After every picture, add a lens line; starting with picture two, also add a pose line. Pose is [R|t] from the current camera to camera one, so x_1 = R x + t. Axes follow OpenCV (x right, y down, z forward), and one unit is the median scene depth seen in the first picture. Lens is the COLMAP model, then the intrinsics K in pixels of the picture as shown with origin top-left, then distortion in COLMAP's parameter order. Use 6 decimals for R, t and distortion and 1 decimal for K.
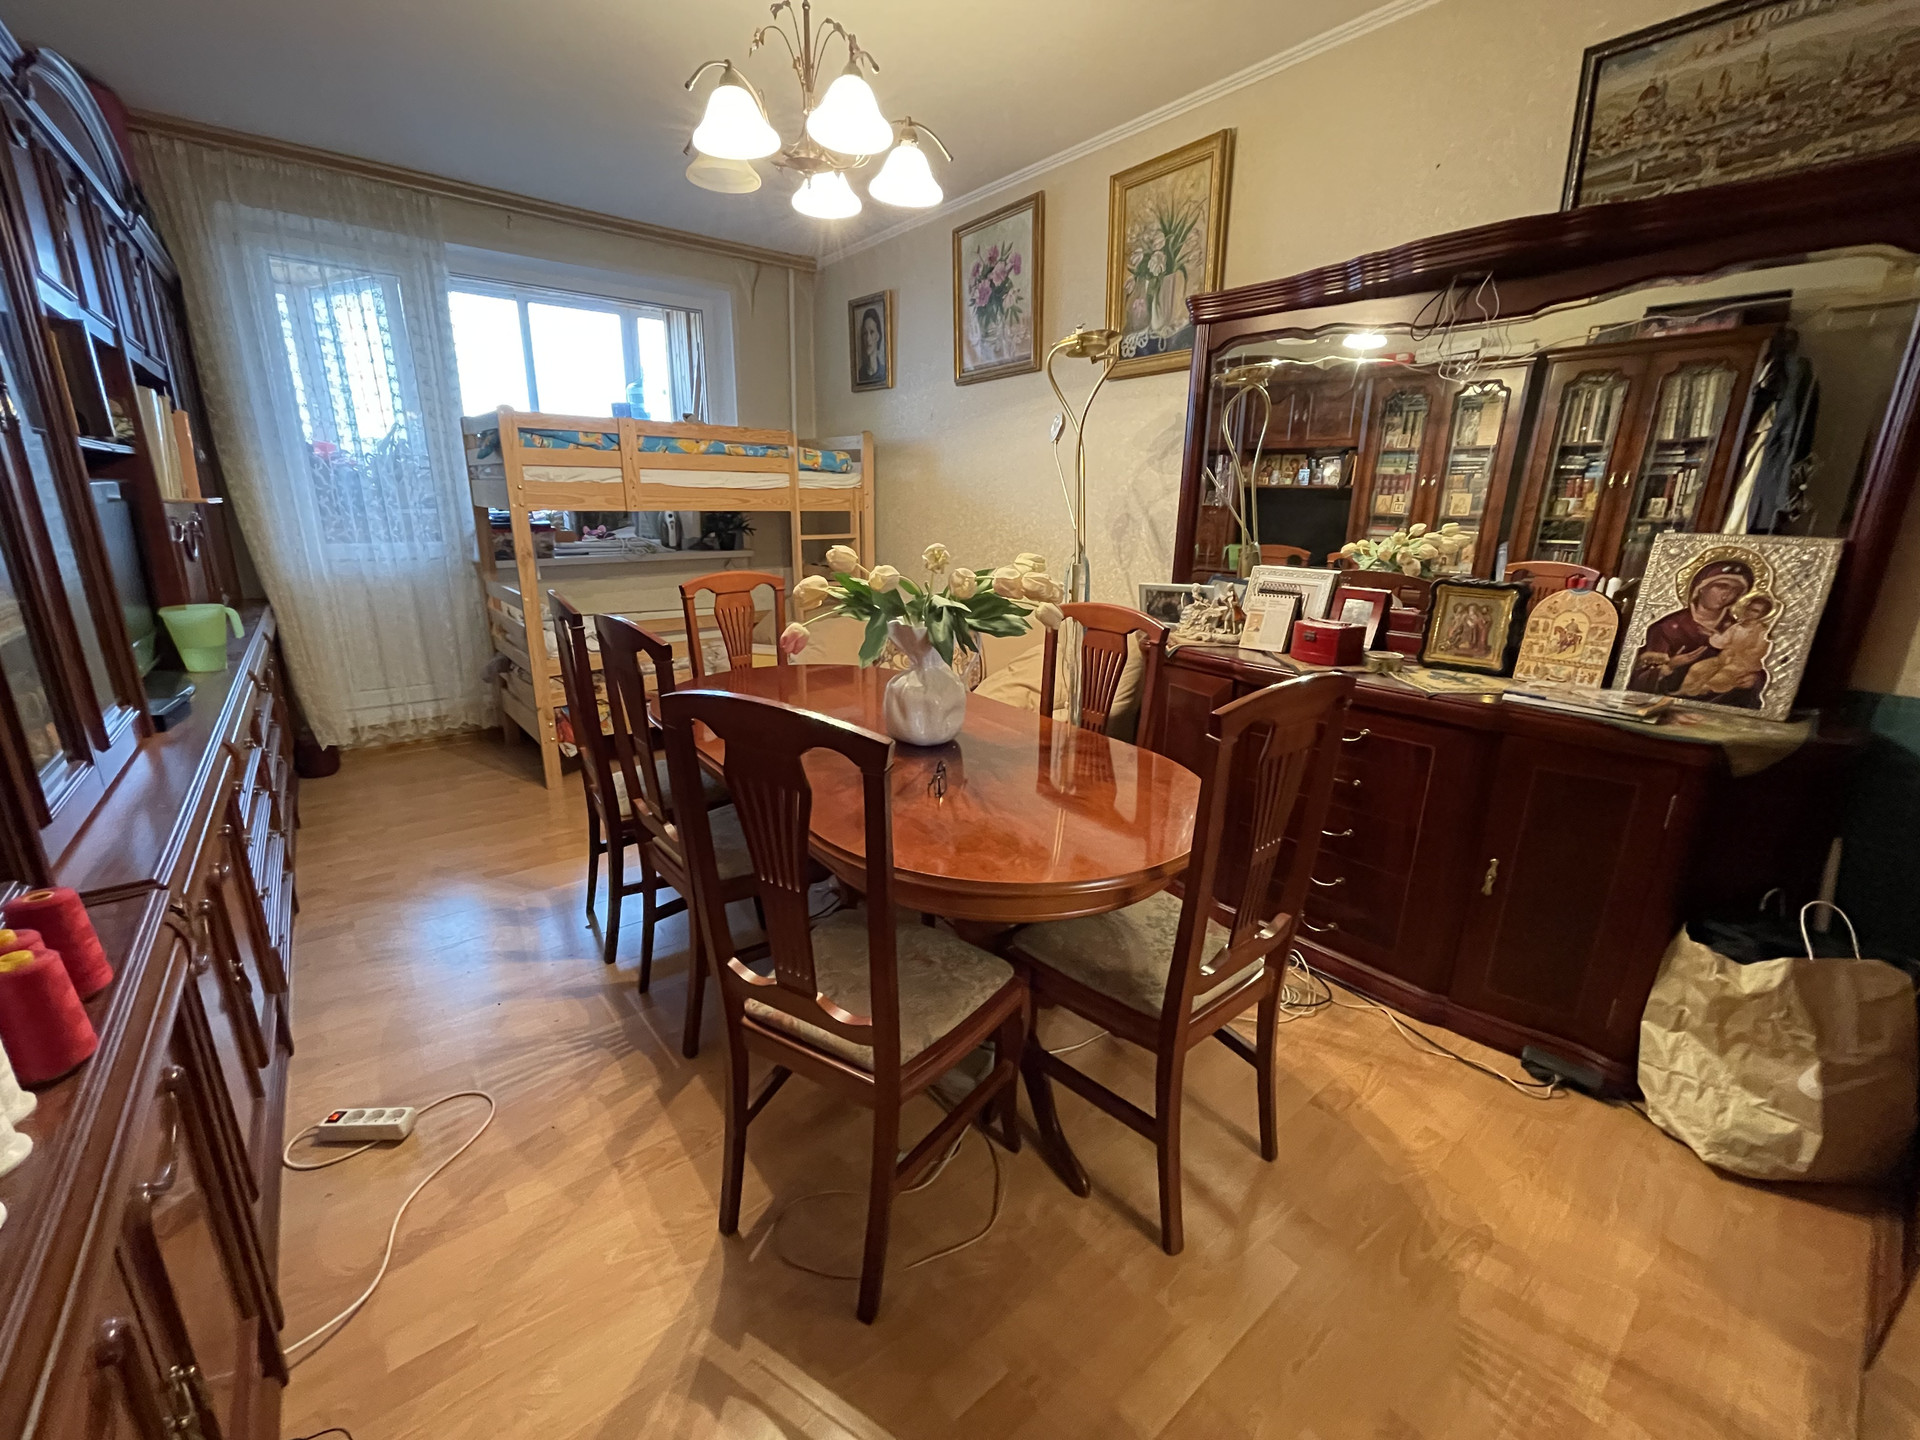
lens RADIAL K [[777.8, 0, 949.6], [0, 777.8, 708.4], [0, 0, 1]] dist [0.000775, -0.000054]
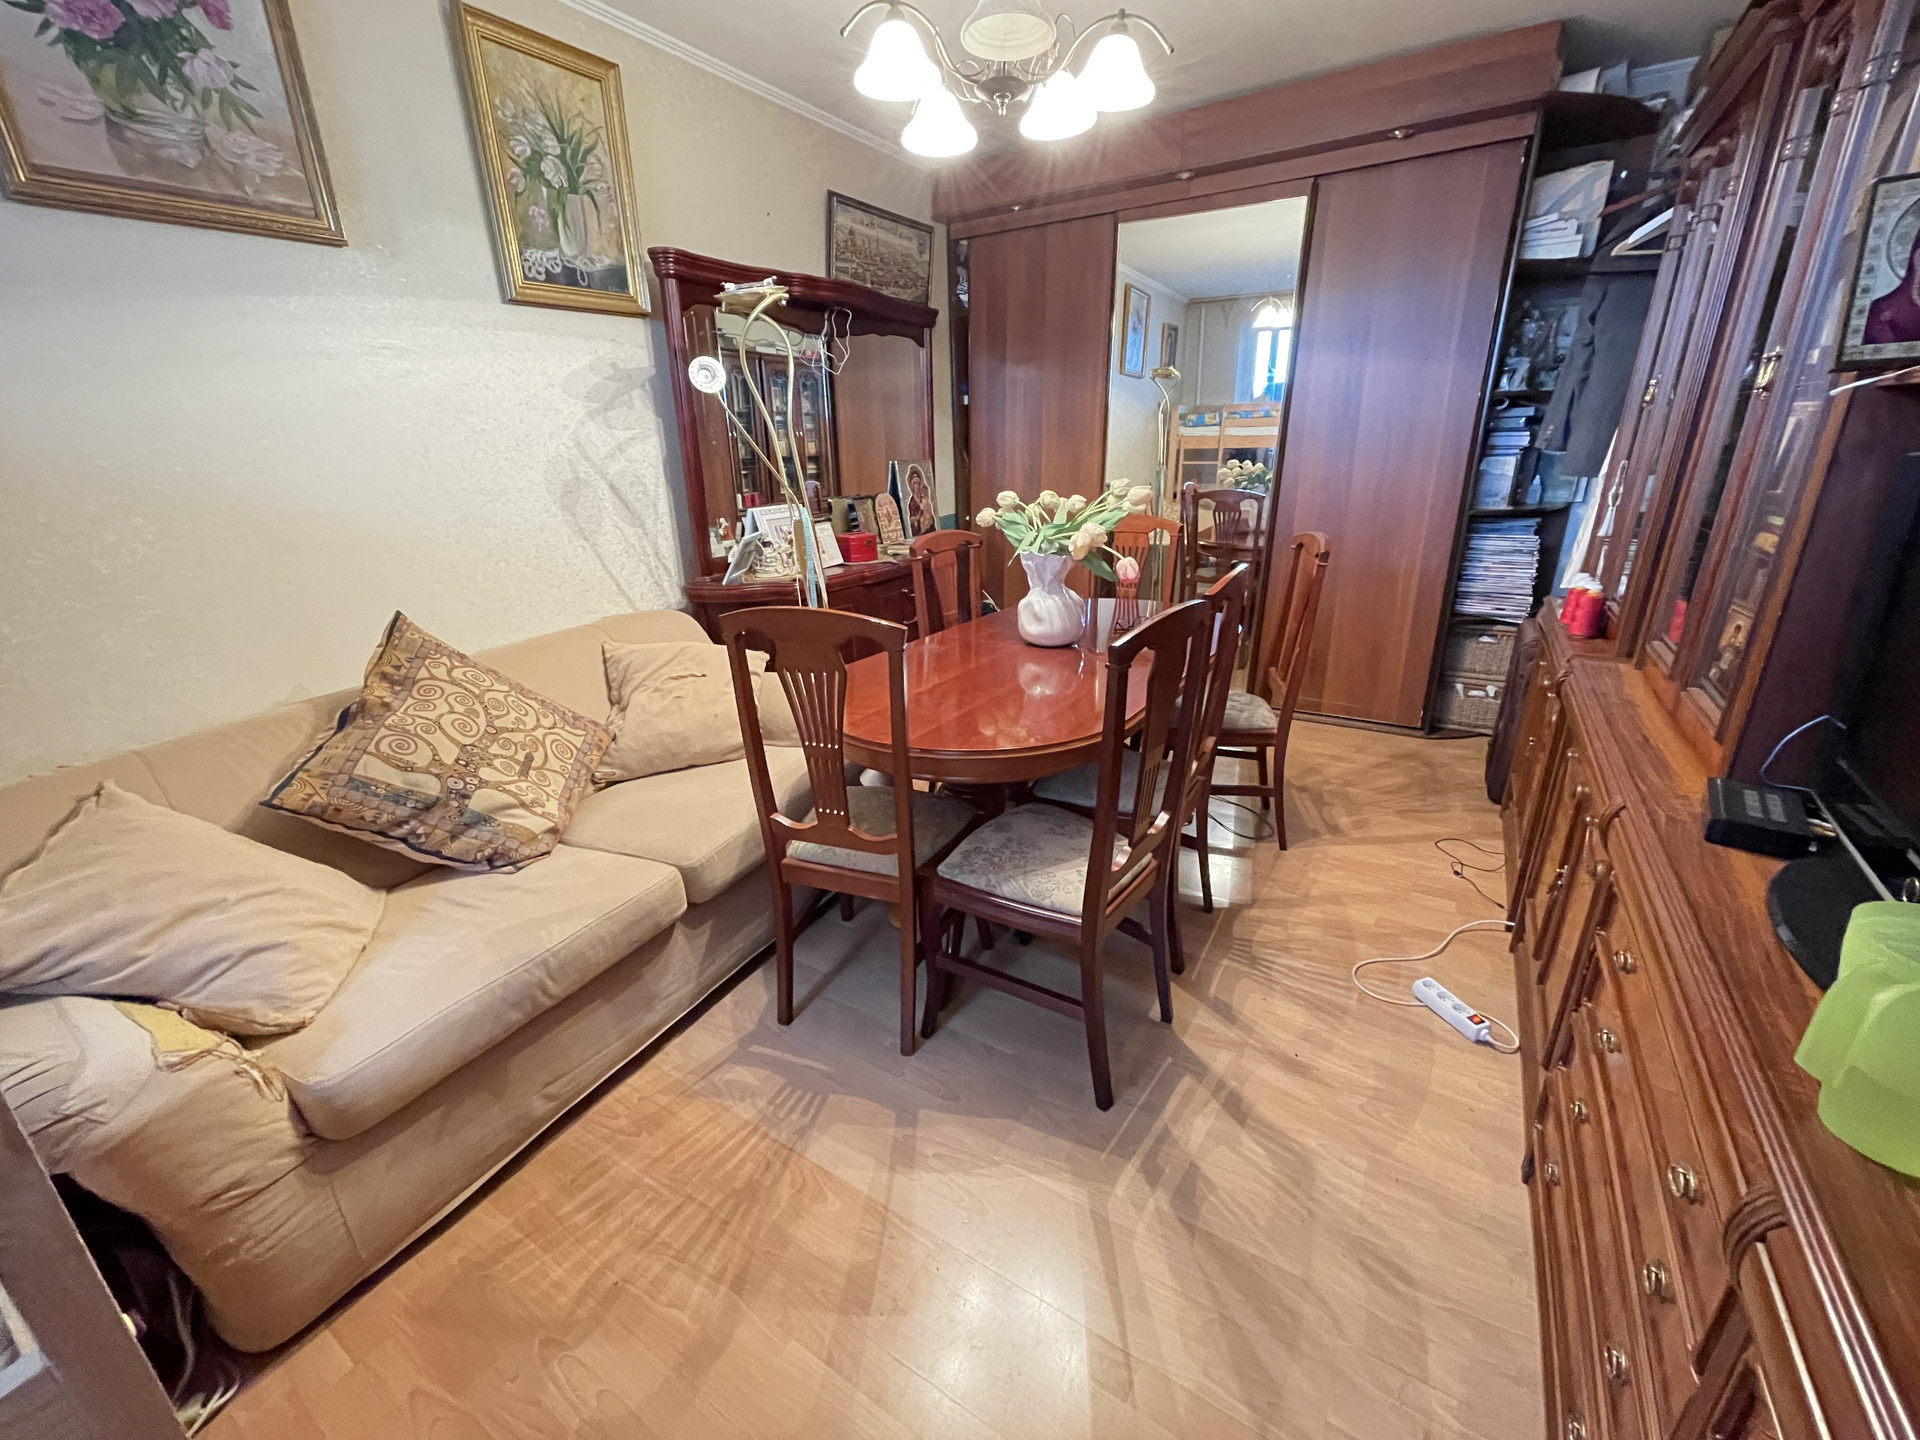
lens RADIAL K [[777.8, 0, 946.3], [0, 777.8, 716.4], [0, 0, 1]] dist [0.000775, -0.000054]
pose [[-0.328312, -0.321898, 0.888027, -0.805908], [0.268976, 0.869357, 0.414573, -0.302013], [-0.905463, 0.374967, -0.198837, 1.017024]]
